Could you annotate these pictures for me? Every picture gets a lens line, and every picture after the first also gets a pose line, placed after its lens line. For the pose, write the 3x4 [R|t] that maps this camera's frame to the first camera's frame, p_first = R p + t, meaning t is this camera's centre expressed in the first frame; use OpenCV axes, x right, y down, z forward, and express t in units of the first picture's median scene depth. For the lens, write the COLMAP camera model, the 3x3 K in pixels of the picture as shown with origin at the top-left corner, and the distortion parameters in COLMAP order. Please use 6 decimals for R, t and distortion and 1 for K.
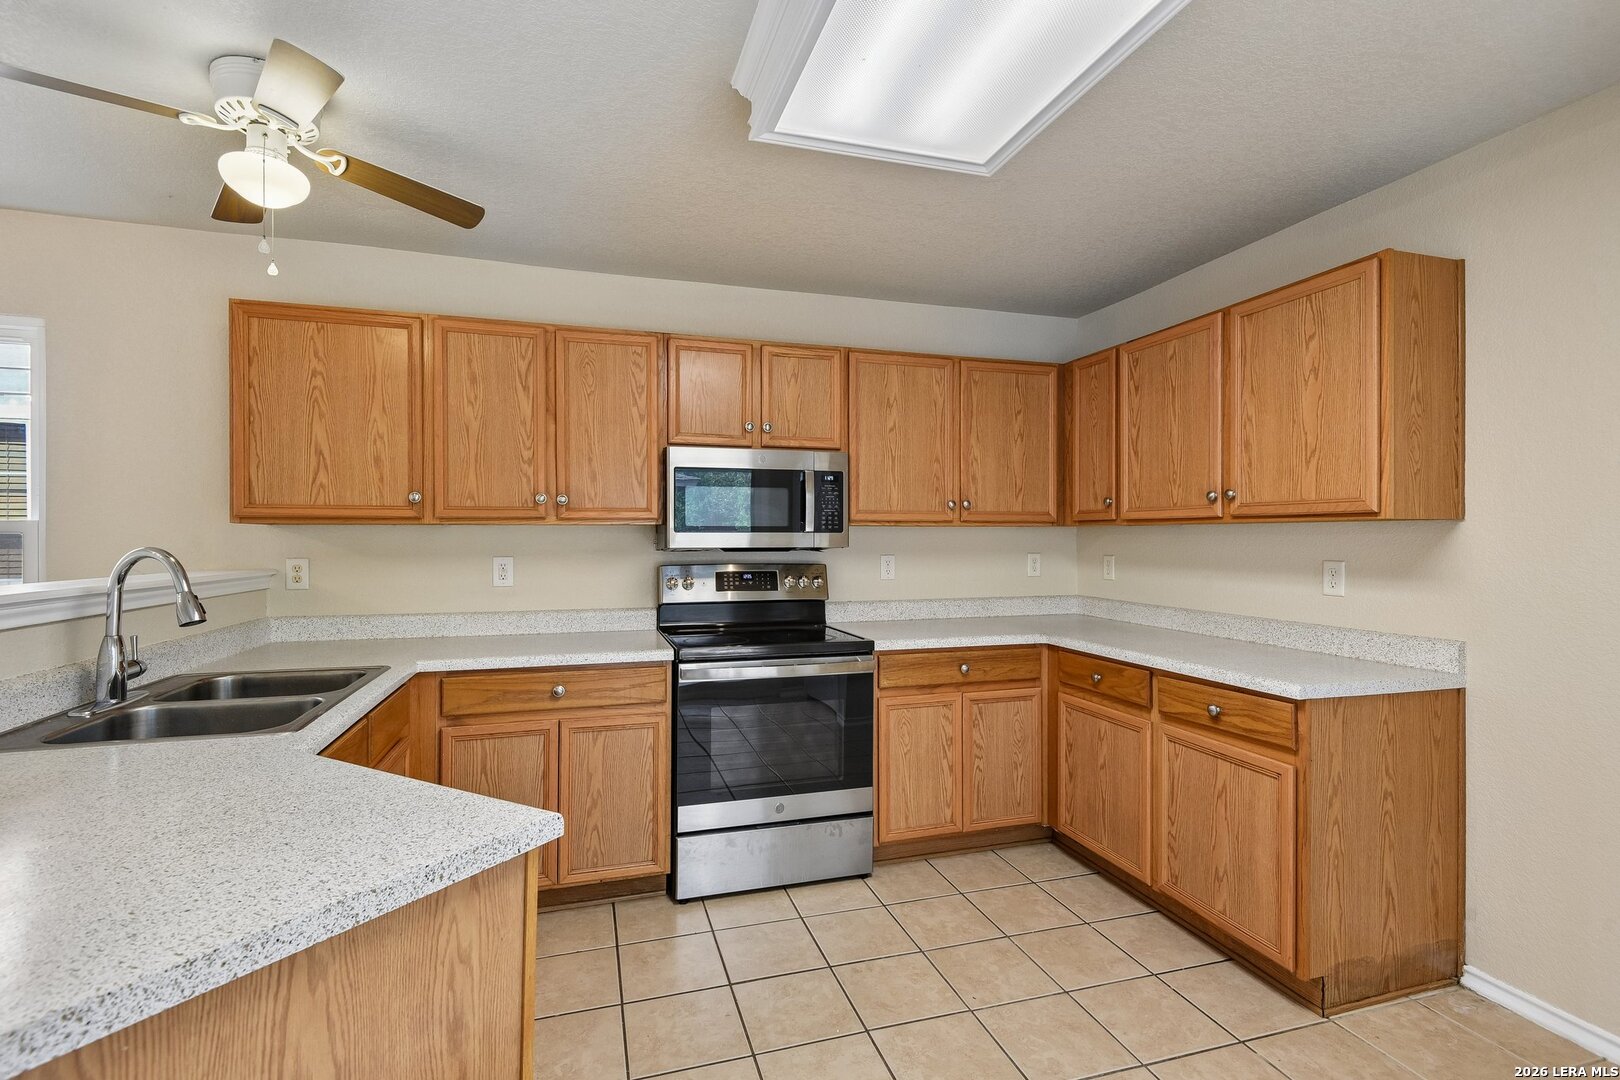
lens RADIAL K [[731.0, 0, 802.7], [0, 731.0, 536.9], [0, 0, 1]] dist [0.010584, -0.000700]
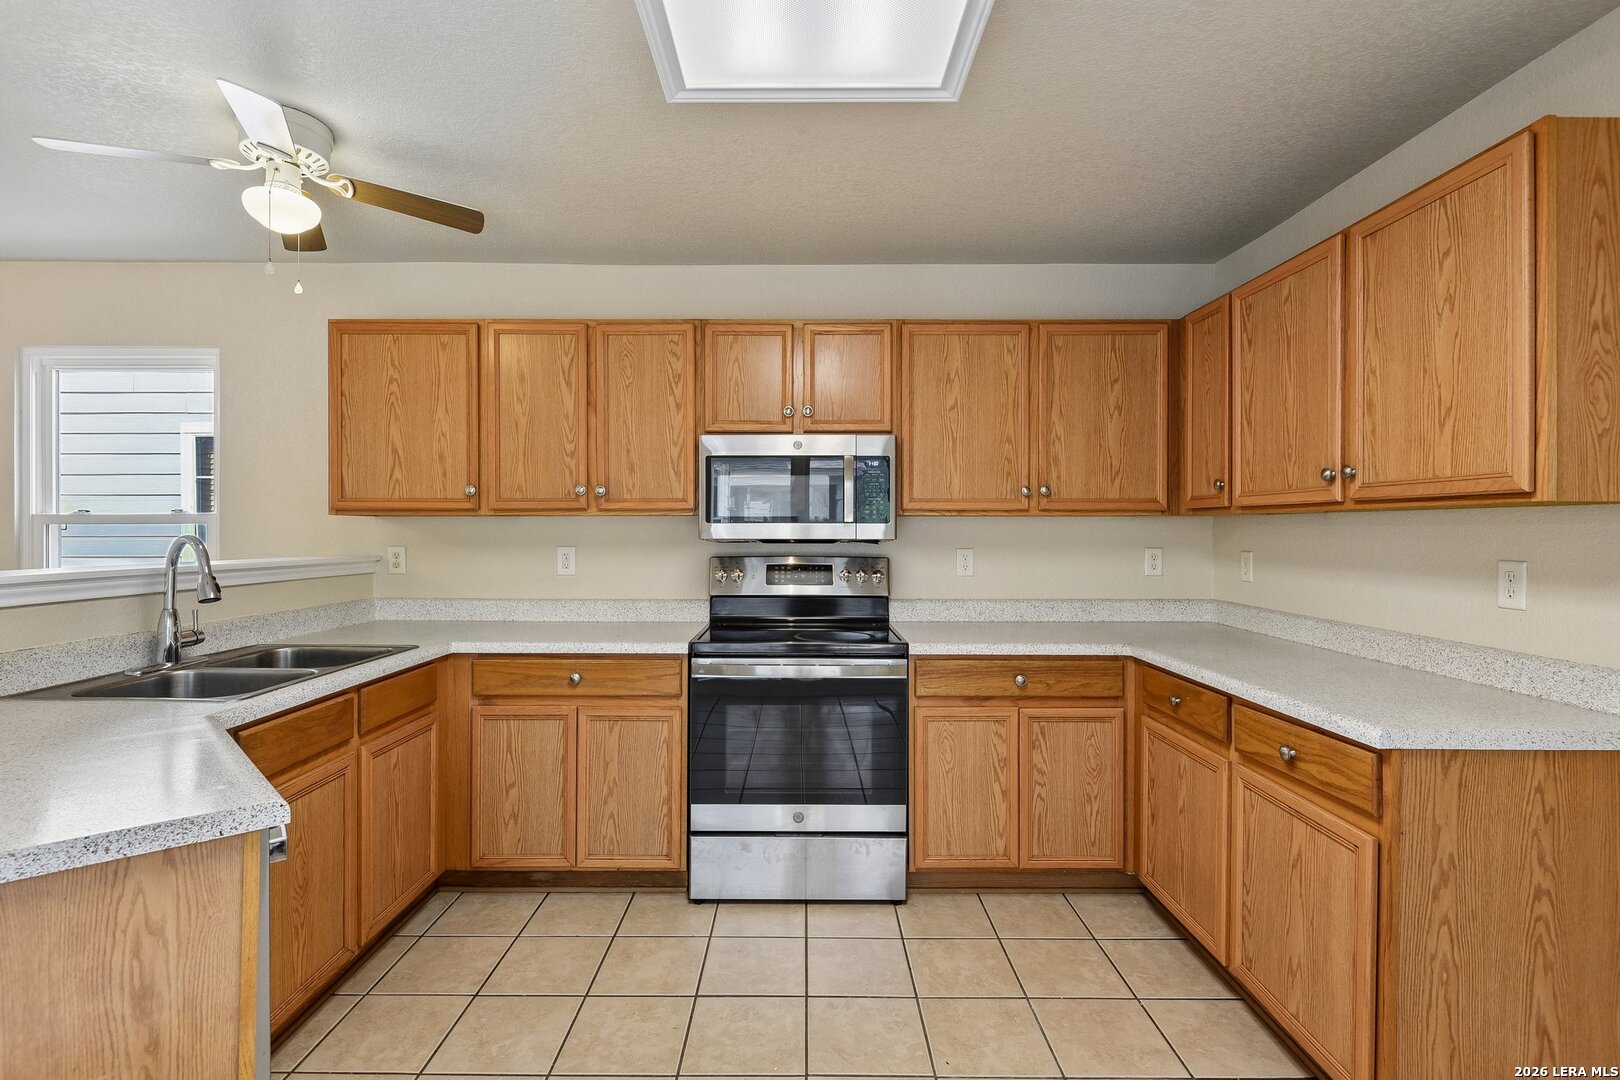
lens RADIAL K [[744.7, 0, 804.5], [0, 744.7, 532.9], [0, 0, 1]] dist [0.004935, -0.004610]
pose [[0.958176, 0.002759, -0.286167, 0.242580], [-0.001678, 0.999990, 0.004024, 0.002976], [0.286175, -0.003375, 0.958171, 0.088665]]
